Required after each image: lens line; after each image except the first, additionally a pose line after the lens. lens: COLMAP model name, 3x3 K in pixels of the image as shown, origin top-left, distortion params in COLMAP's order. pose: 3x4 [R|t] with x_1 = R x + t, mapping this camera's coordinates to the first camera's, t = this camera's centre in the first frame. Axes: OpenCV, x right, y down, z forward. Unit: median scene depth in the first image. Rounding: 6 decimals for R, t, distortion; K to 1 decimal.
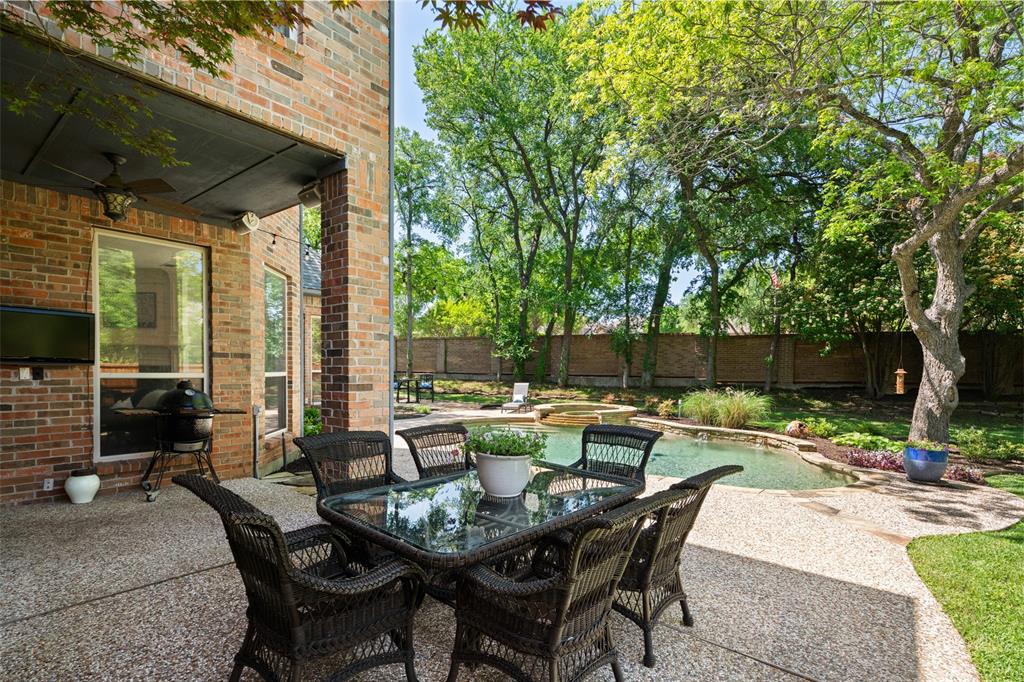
lens RADIAL K [[493.7, 0, 507.2], [0, 493.7, 383.9], [0, 0, 1]] dist [0.000515, -0.000371]
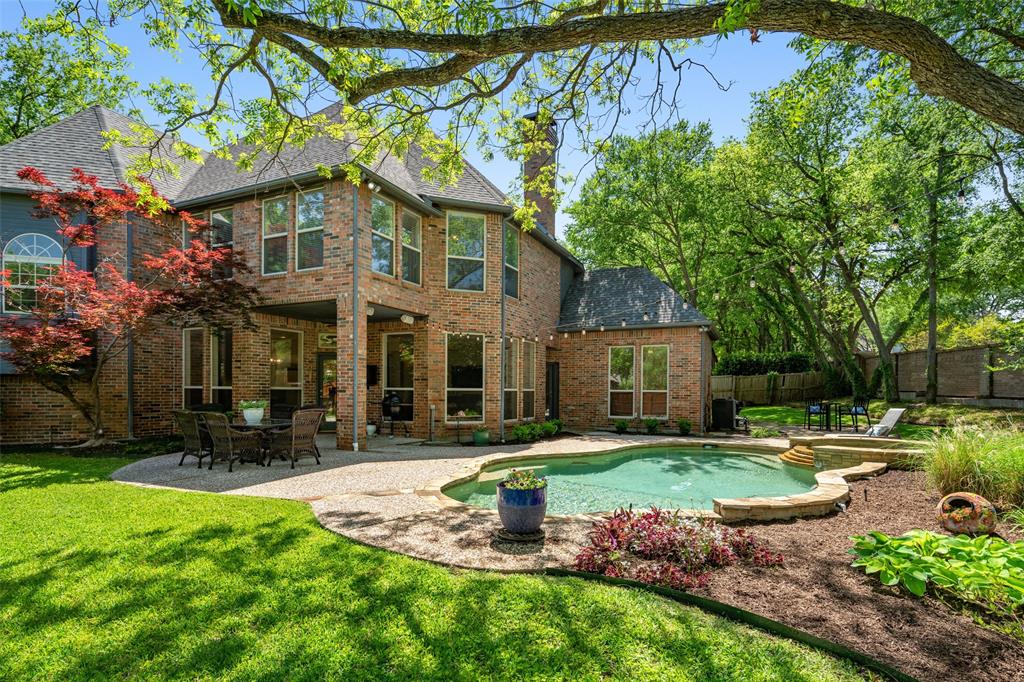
lens RADIAL K [[507.6, 0, 509.7], [0, 507.6, 393.6], [0, 0, 1]] dist [-0.000478, -0.000280]
pose [[0.234696, -0.001407, -0.972068, 1.685754], [-0.035387, 0.999324, -0.009990, 0.010498], [0.971425, 0.036743, 0.234487, 0.888072]]
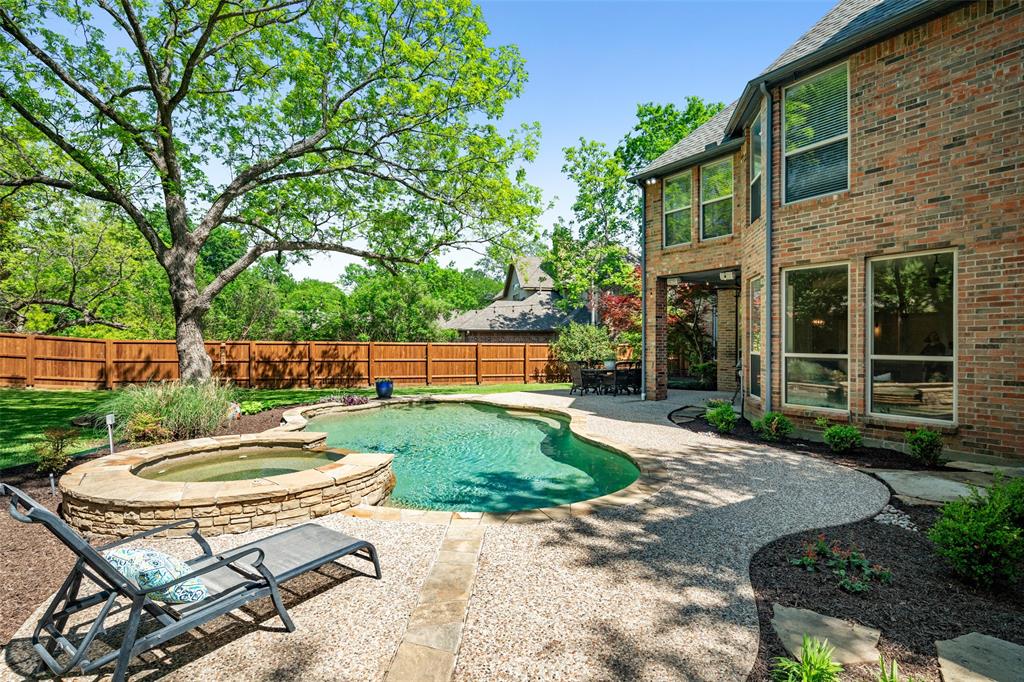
lens RADIAL K [[503.4, 0, 498.1], [0, 503.4, 340.7], [0, 0, 1]] dist [-0.000315, -0.000786]
pose [[-0.941774, -0.009475, 0.336112, -0.328180], [0.001701, 0.999456, 0.032941, -0.122938], [-0.336241, 0.031594, -0.941246, 3.097063]]
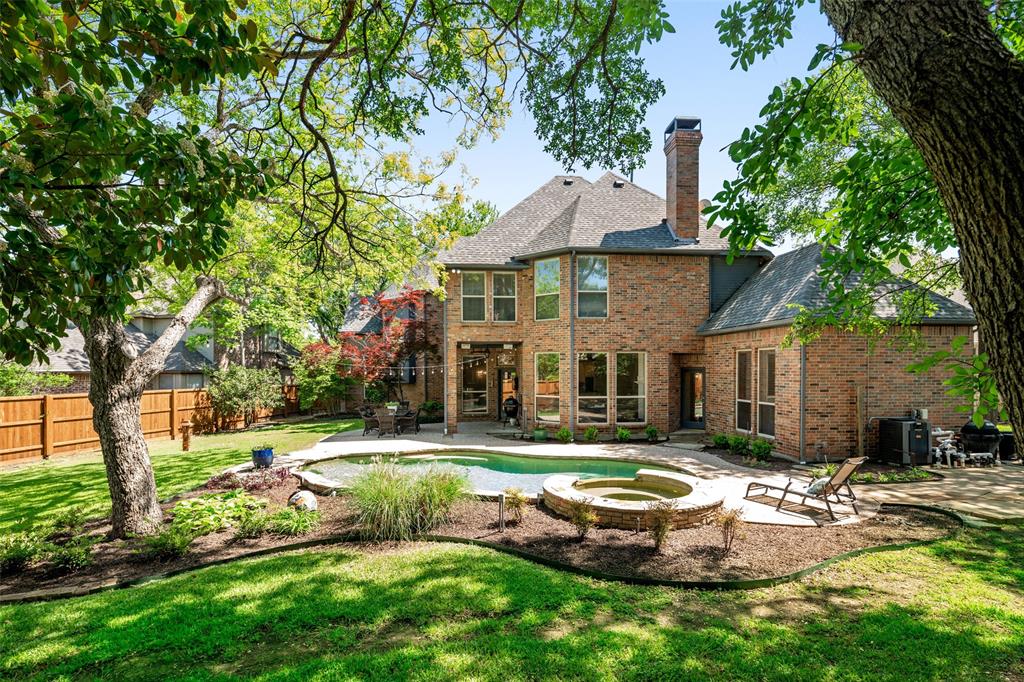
lens RADIAL K [[503.3, 0, 513.0], [0, 503.3, 372.4], [0, 0, 1]] dist [0.000971, -0.000017]
pose [[-0.714848, -0.002758, -0.699274, 1.596785], [-0.027281, 0.999341, 0.023947, -0.226733], [0.698747, 0.036196, -0.714452, 3.159962]]
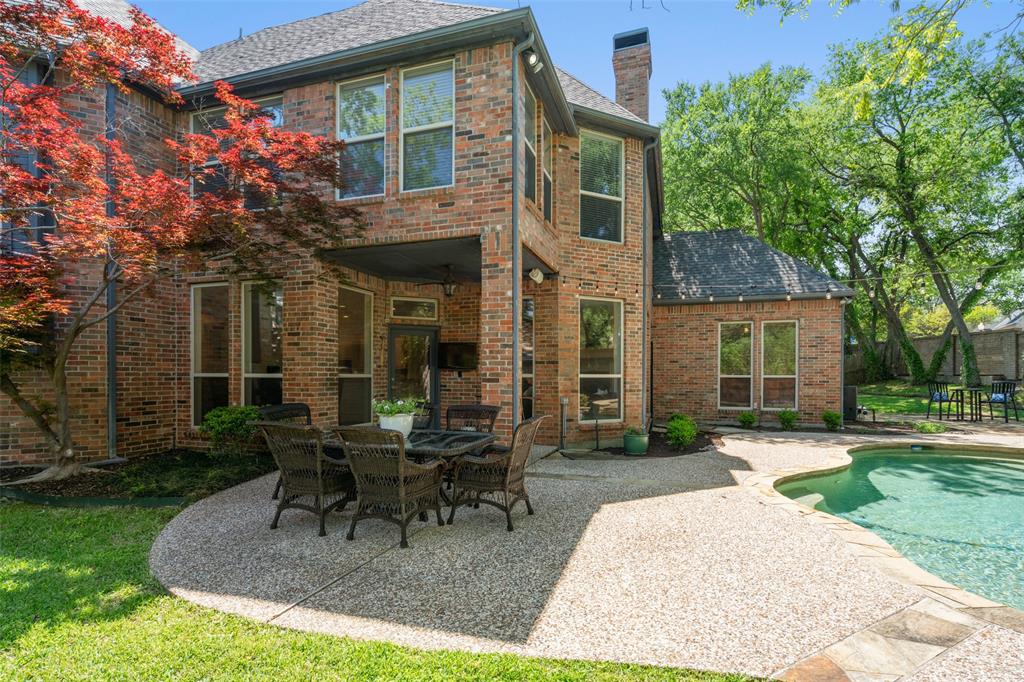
lens RADIAL K [[500.7, 0, 508.9], [0, 500.7, 377.2], [0, 0, 1]] dist [0.001794, -0.000005]
pose [[0.347885, -0.005636, -0.937520, 0.856167], [-0.027984, 0.999474, -0.016392, 0.015629], [0.937119, 0.031938, 0.347544, 0.375476]]
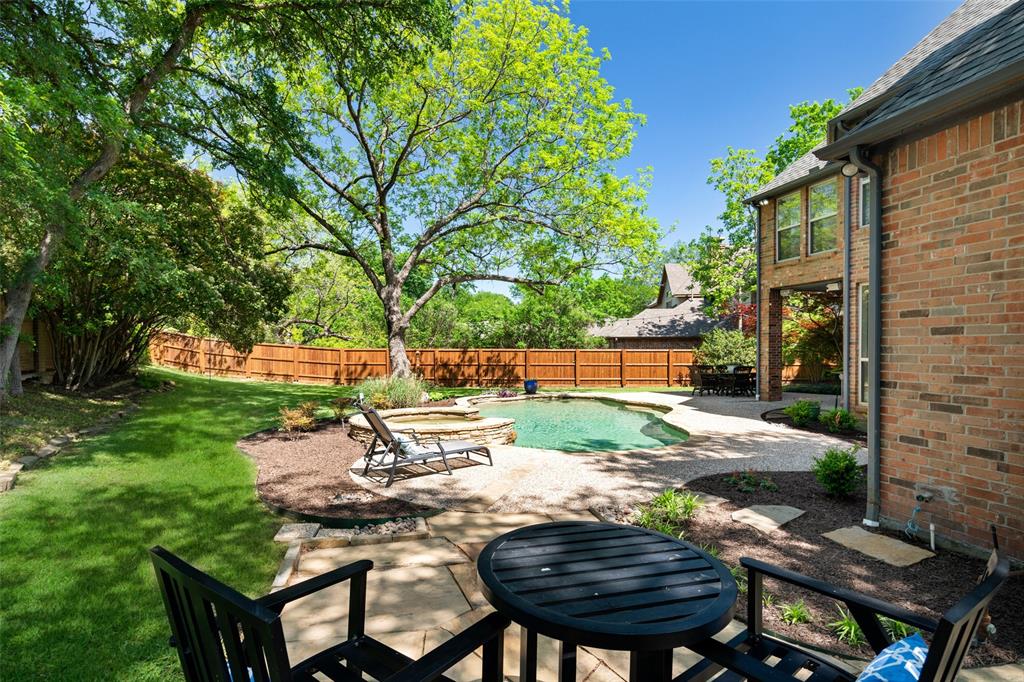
lens RADIAL K [[500.6, 0, 512.0], [0, 500.6, 341.0], [0, 0, 1]] dist [0.000095, -0.000056]
pose [[-0.797860, 0.003142, 0.602835, -0.697628], [0.018155, 0.999658, 0.018818, -0.145487], [-0.602570, 0.025959, -0.797644, 3.454926]]
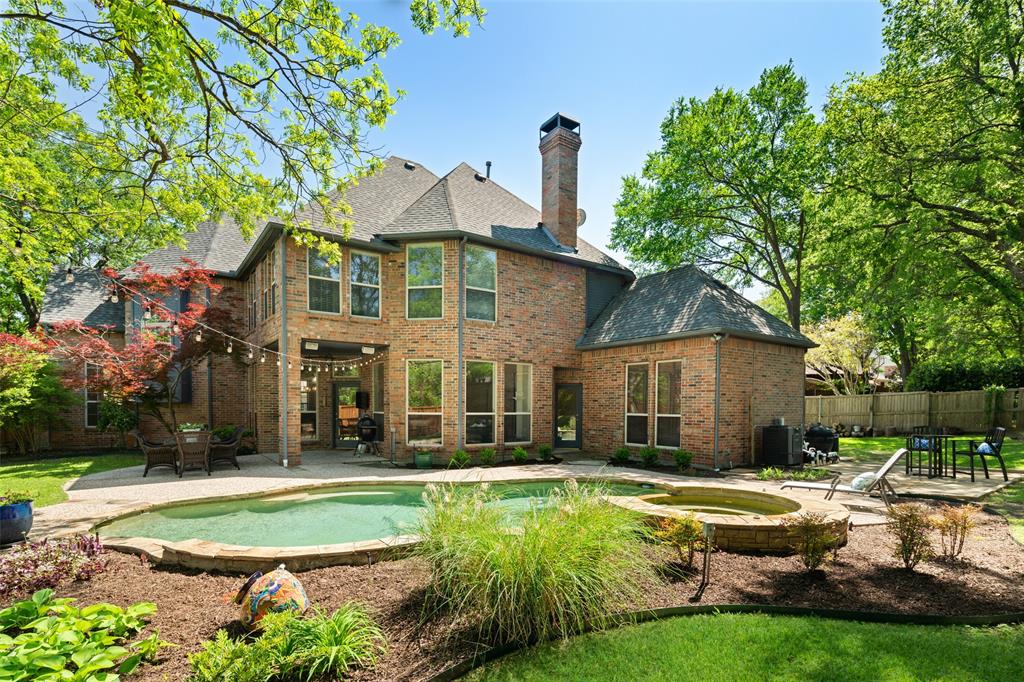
lens RADIAL K [[498.1, 0, 511.0], [0, 498.1, 418.2], [0, 0, 1]] dist [-0.000149, -0.000544]
pose [[-0.268699, 0.013243, -0.963133, 1.563216], [-0.039059, 0.998933, 0.024632, -0.075553], [0.962432, 0.044238, -0.267896, 2.243182]]
